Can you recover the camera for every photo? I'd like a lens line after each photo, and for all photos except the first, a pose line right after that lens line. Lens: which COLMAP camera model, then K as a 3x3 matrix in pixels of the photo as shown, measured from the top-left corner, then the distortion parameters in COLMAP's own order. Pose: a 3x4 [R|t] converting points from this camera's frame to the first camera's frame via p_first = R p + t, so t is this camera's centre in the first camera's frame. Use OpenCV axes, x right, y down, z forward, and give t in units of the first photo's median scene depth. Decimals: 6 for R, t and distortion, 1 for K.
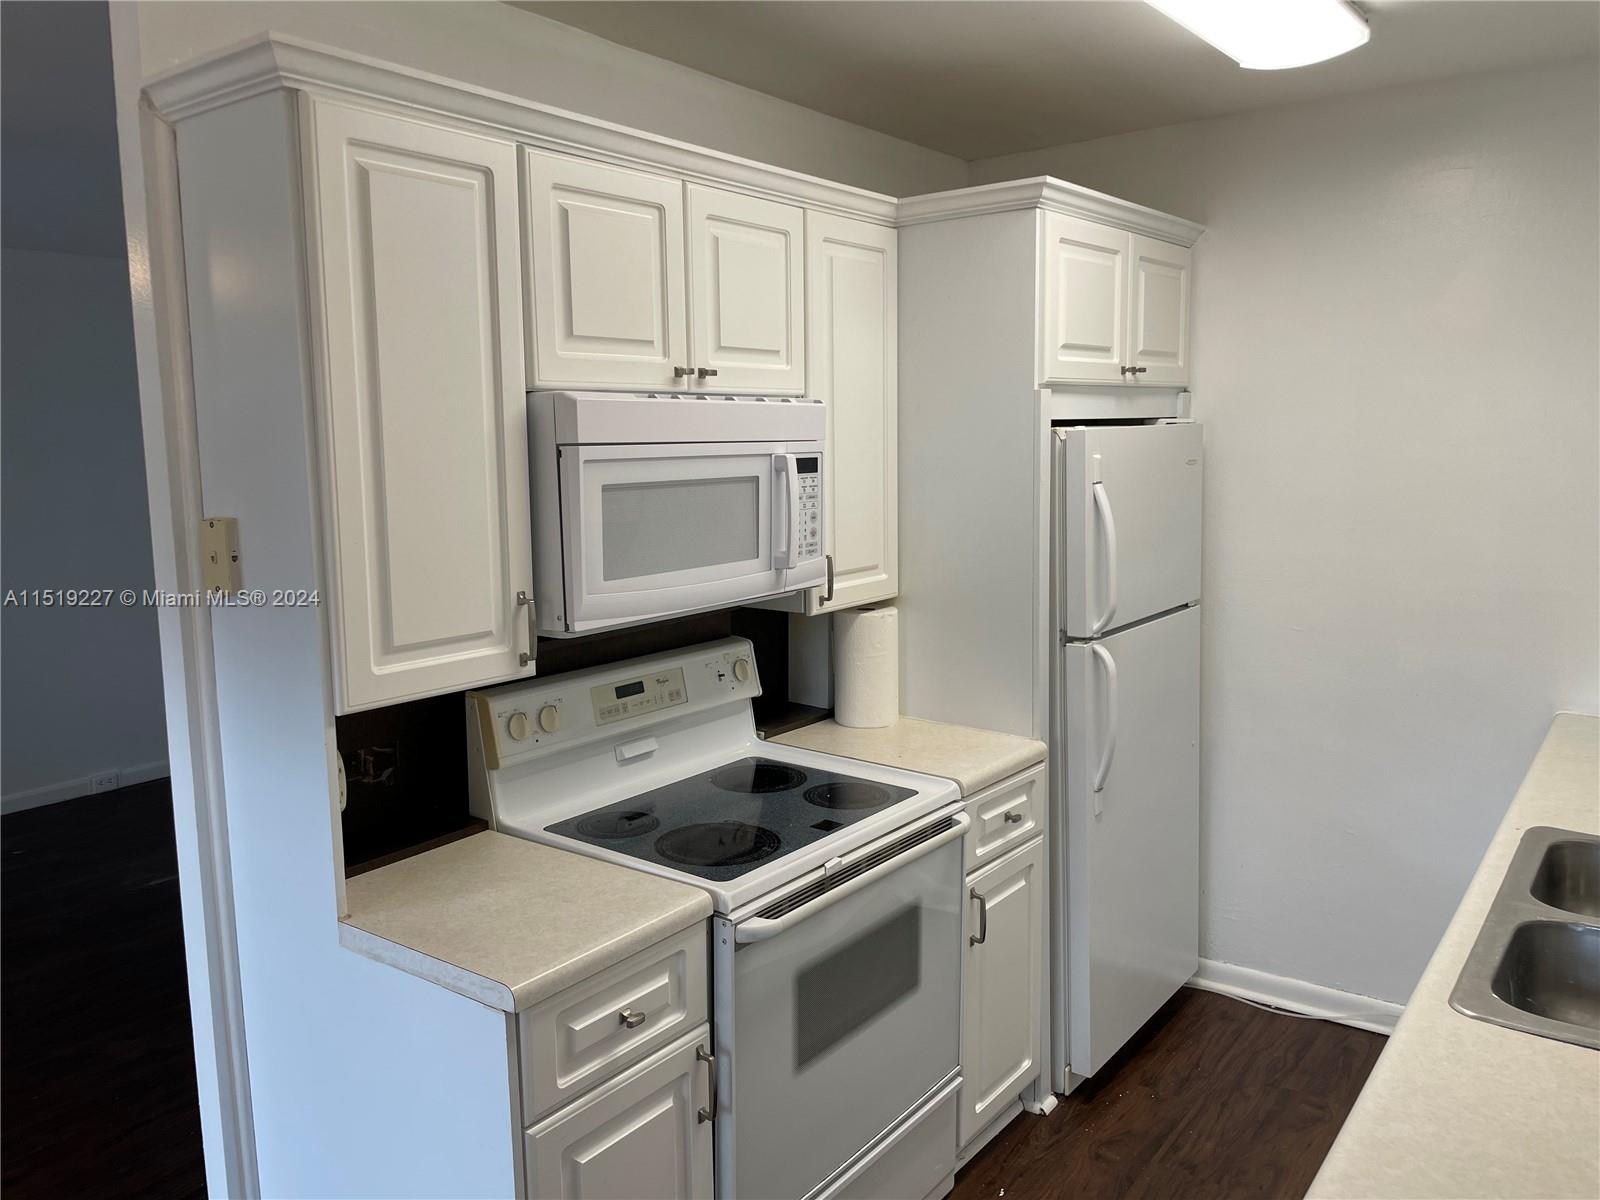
lens RADIAL K [[1205.5, 0, 800.1], [0, 1205.5, 590.9], [0, 0, 1]] dist [0.072308, -0.095589]
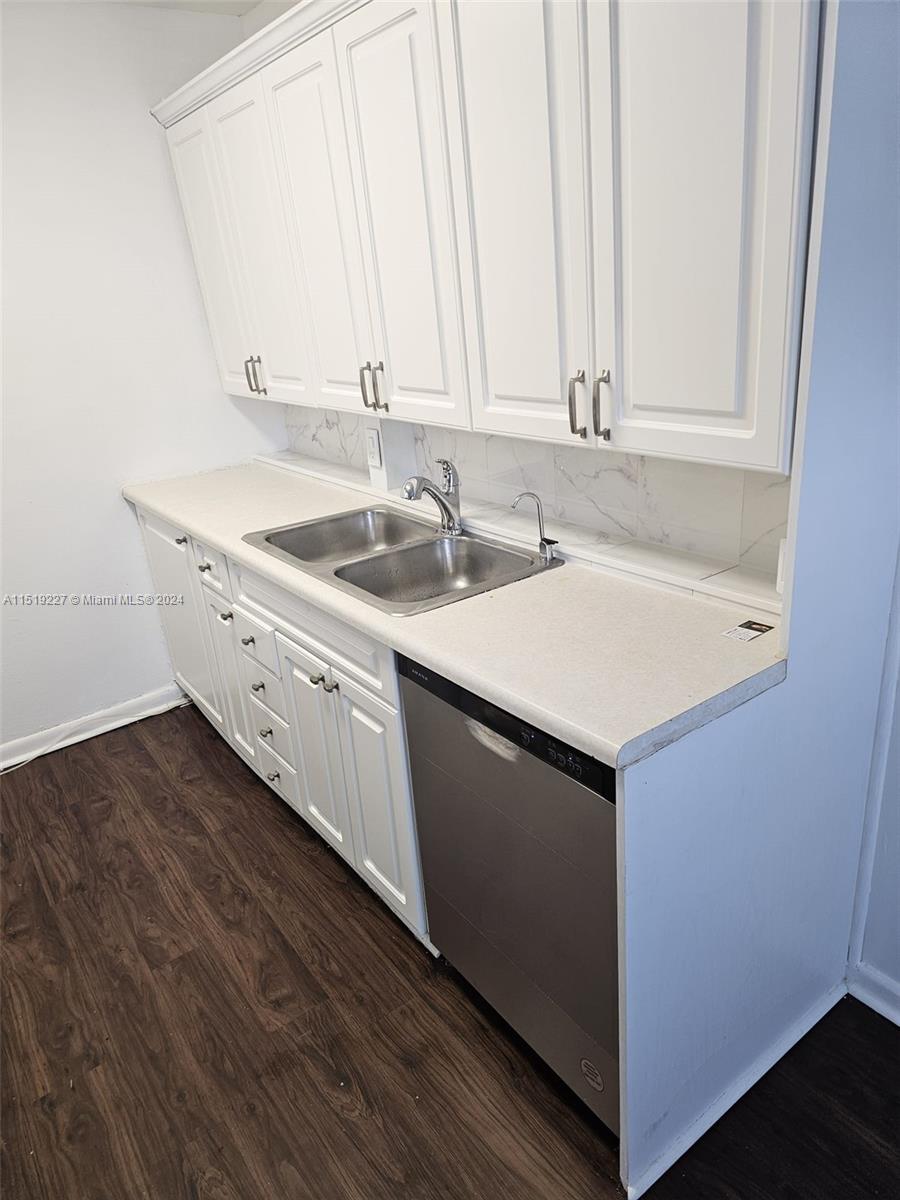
lens RADIAL K [[804.8, 0, 449.7], [0, 804.8, 589.0], [0, 0, 1]] dist [0.045536, -0.052628]
pose [[0.298134, -0.345099, 0.889957, -0.229973], [0.194293, 0.934777, 0.297391, -0.001710], [-0.934541, 0.084250, 0.345740, 0.328532]]
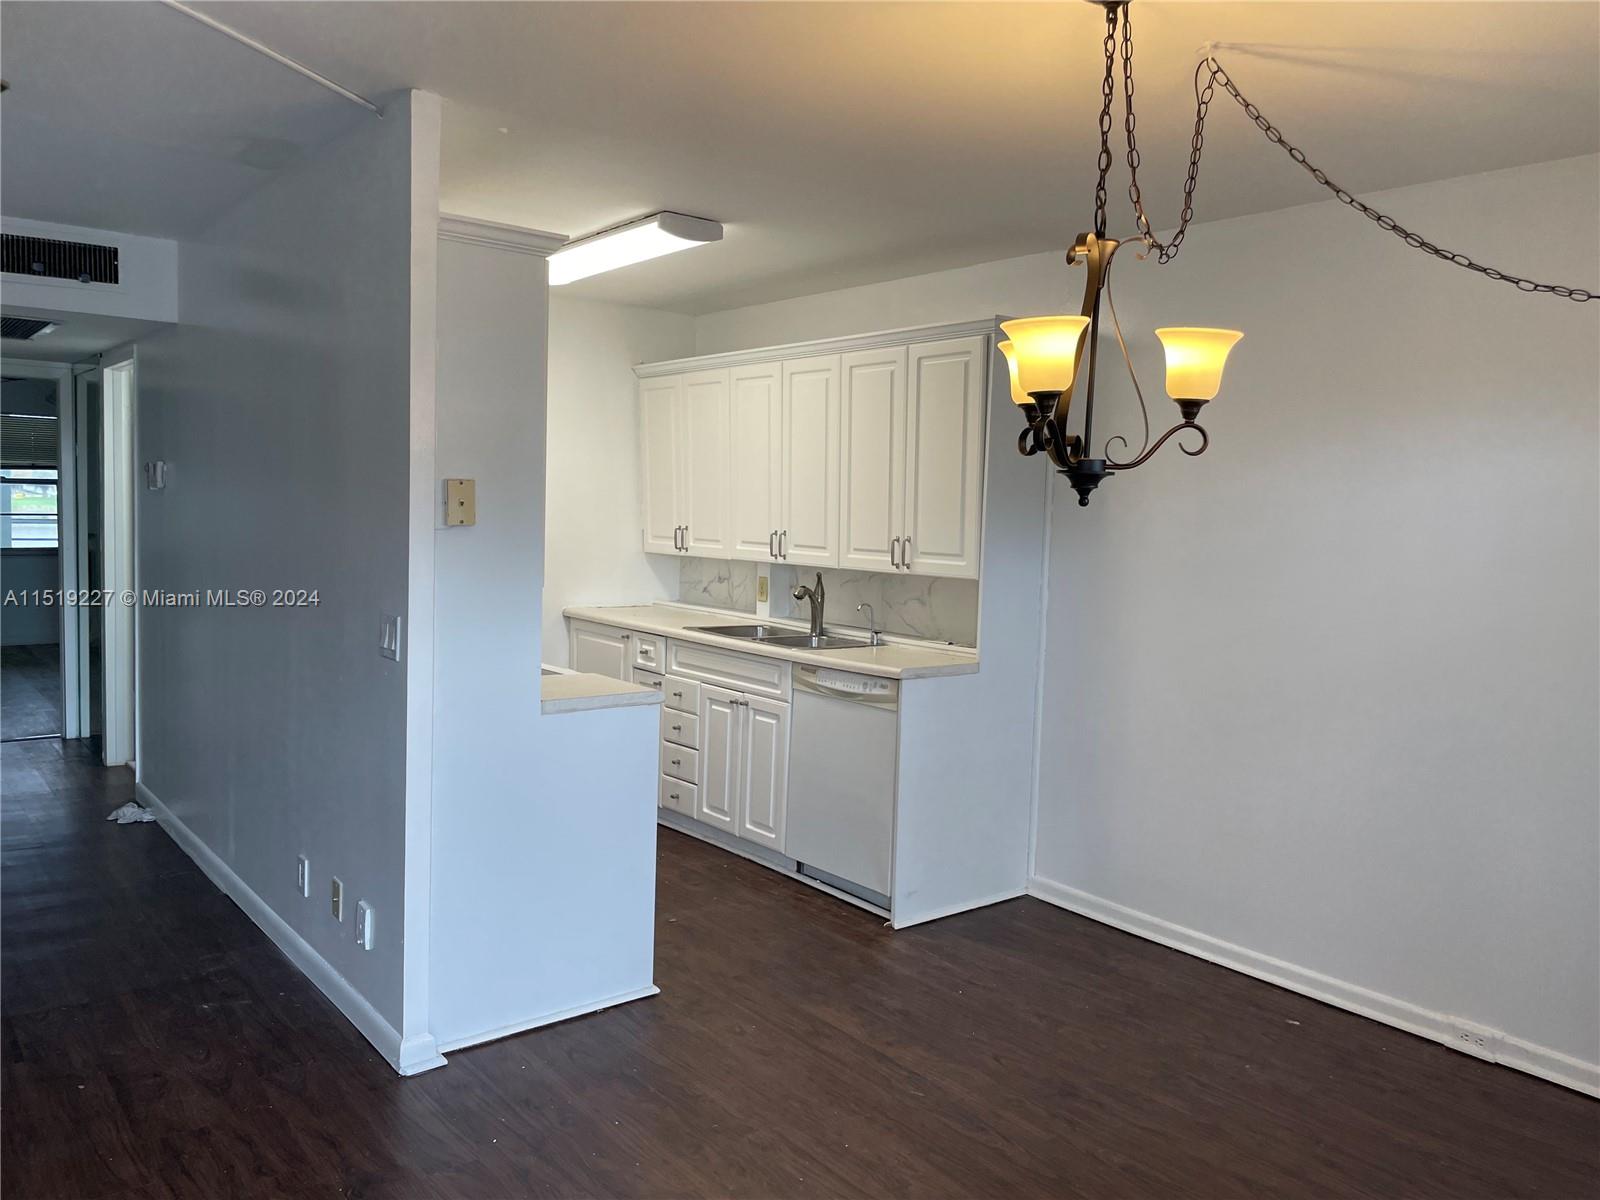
lens RADIAL K [[1205.5, 0, 800.1], [0, 1205.5, 590.9], [0, 0, 1]] dist [0.072308, -0.095589]
pose [[0.254960, -0.045543, 0.965878, -1.450739], [0.089493, 0.995714, 0.023326, 0.069858], [-0.962801, 0.080493, 0.257944, 0.103095]]
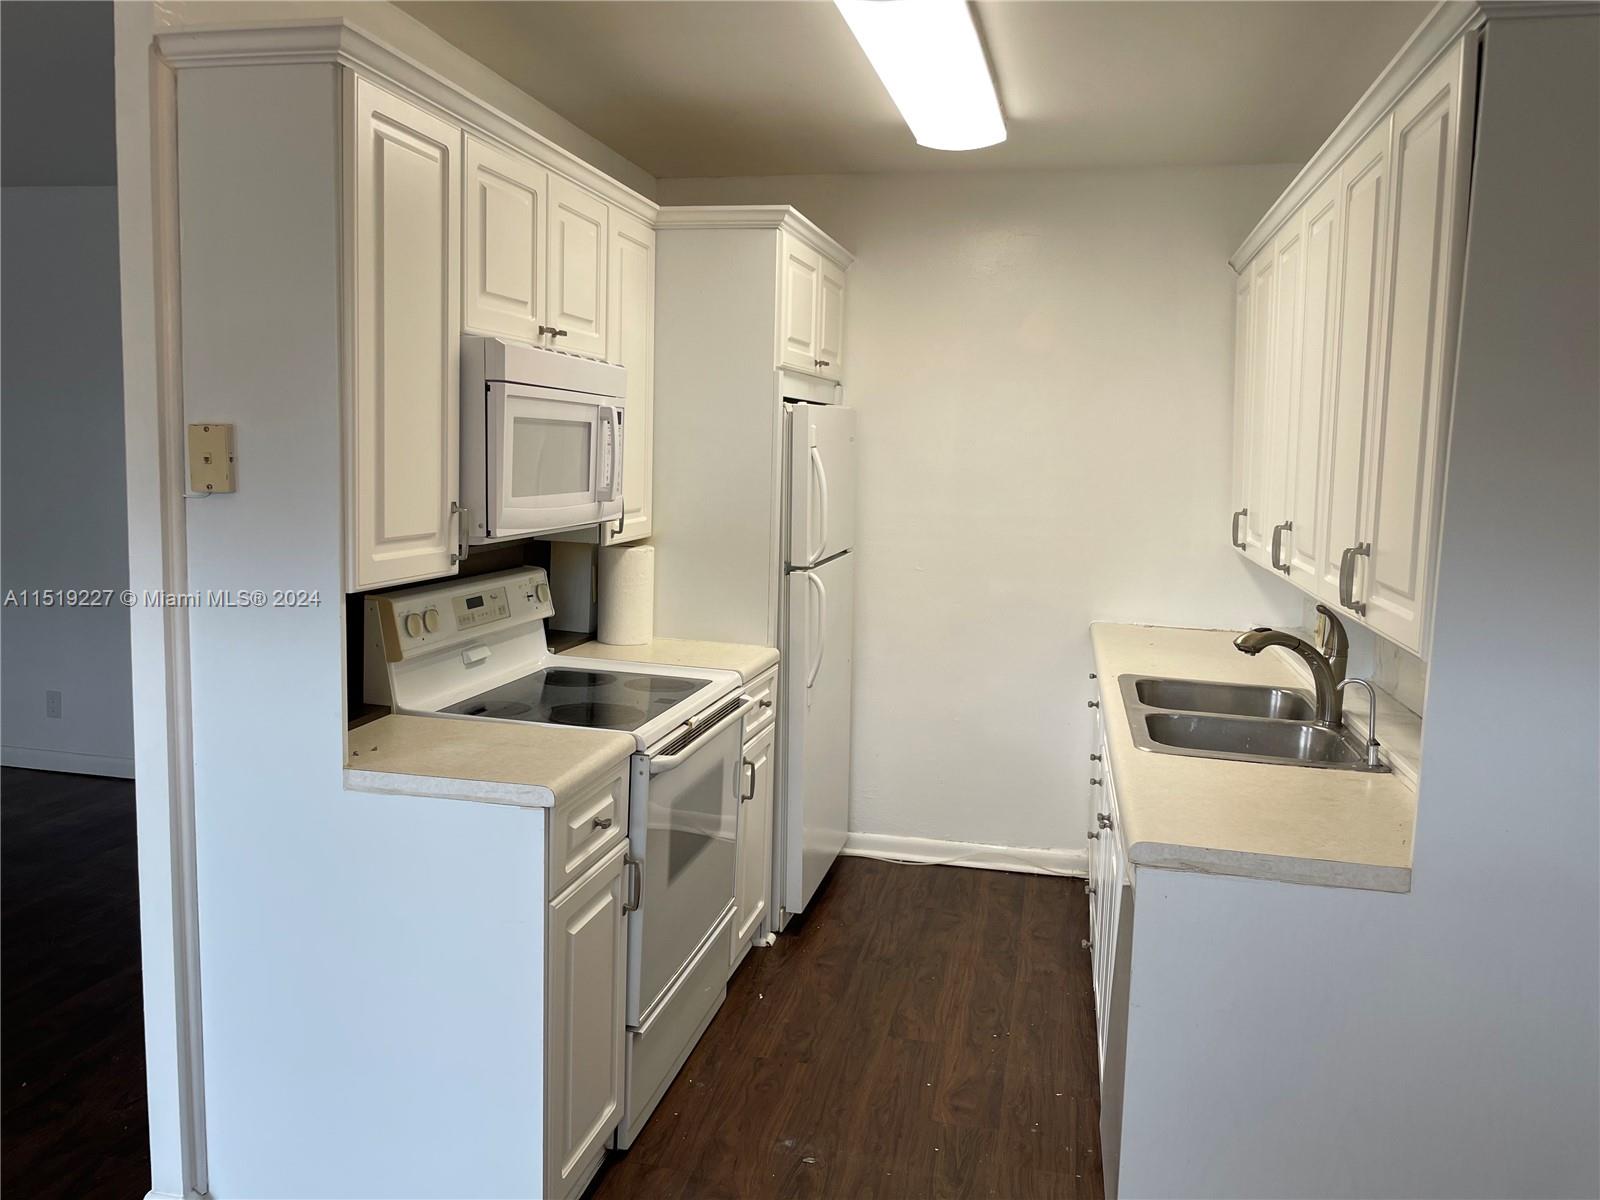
lens RADIAL K [[1205.5, 0, 800.1], [0, 1205.5, 590.9], [0, 0, 1]] dist [0.072308, -0.095589]
pose [[0.910943, -0.006017, 0.412489, -0.327586], [0.008307, 0.999958, -0.003759, 0.075808], [-0.412449, 0.006851, 0.910955, -0.182590]]
